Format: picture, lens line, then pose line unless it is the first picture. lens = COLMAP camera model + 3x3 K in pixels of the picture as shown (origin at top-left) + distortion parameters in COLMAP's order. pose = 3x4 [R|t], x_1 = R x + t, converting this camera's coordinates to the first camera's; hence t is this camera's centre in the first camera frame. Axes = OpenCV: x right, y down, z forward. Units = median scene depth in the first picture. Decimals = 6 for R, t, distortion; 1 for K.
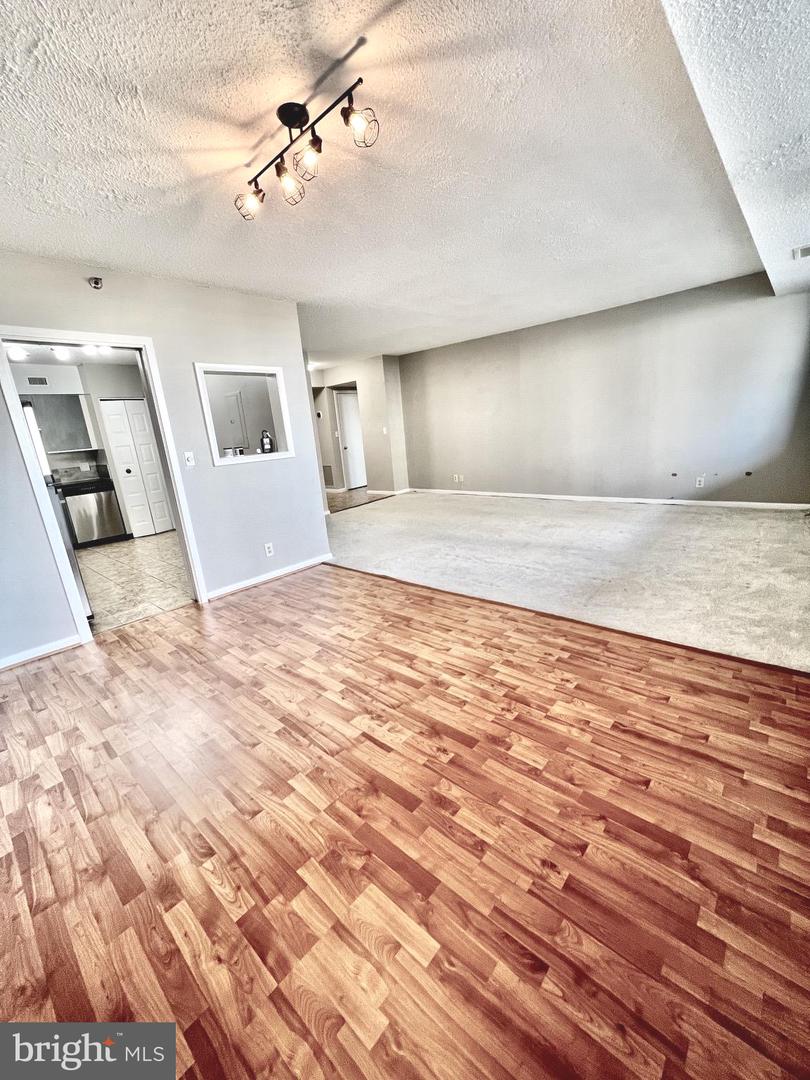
lens RADIAL K [[432.8, 0, 402.1], [0, 432.8, 540.2], [0, 0, 1]] dist [-0.002459, 0.000660]
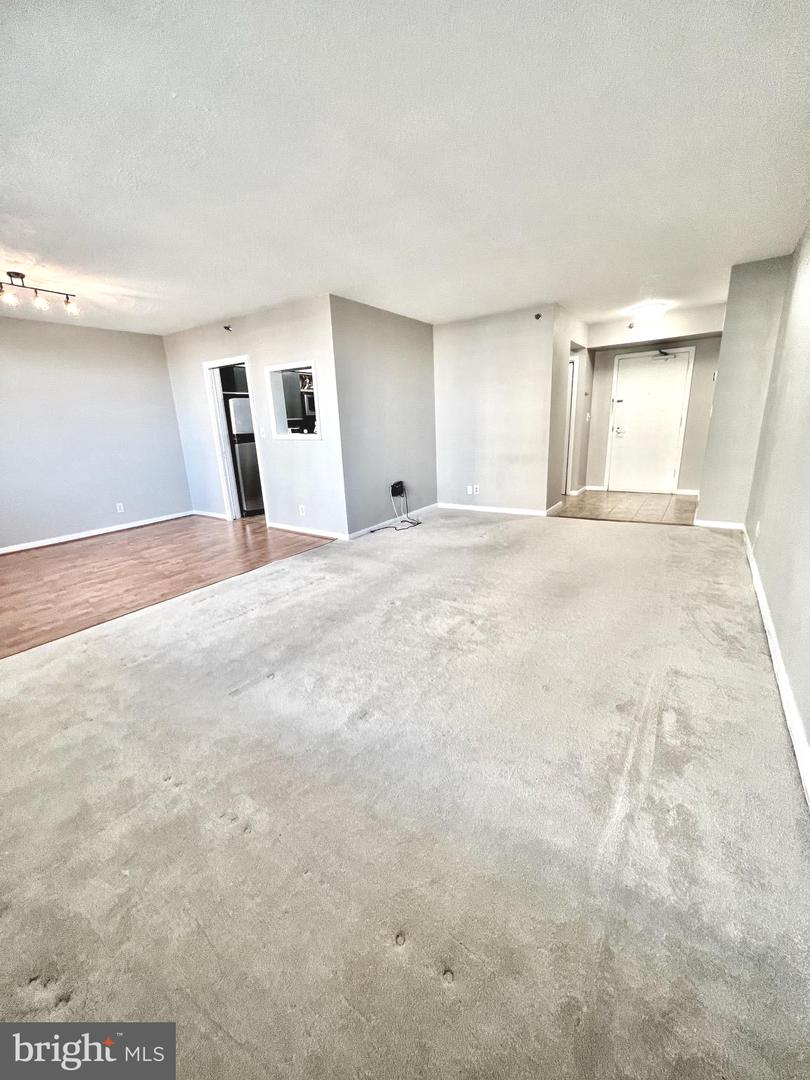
lens RADIAL K [[432.8, 0, 403.6], [0, 432.8, 541.1], [0, 0, 1]] dist [-0.002459, 0.000660]
pose [[0.135911, 0.342324, -0.929700, 1.604421], [-0.225363, 0.924489, 0.307460, -0.597241], [0.964748, 0.167733, 0.202795, 1.773740]]
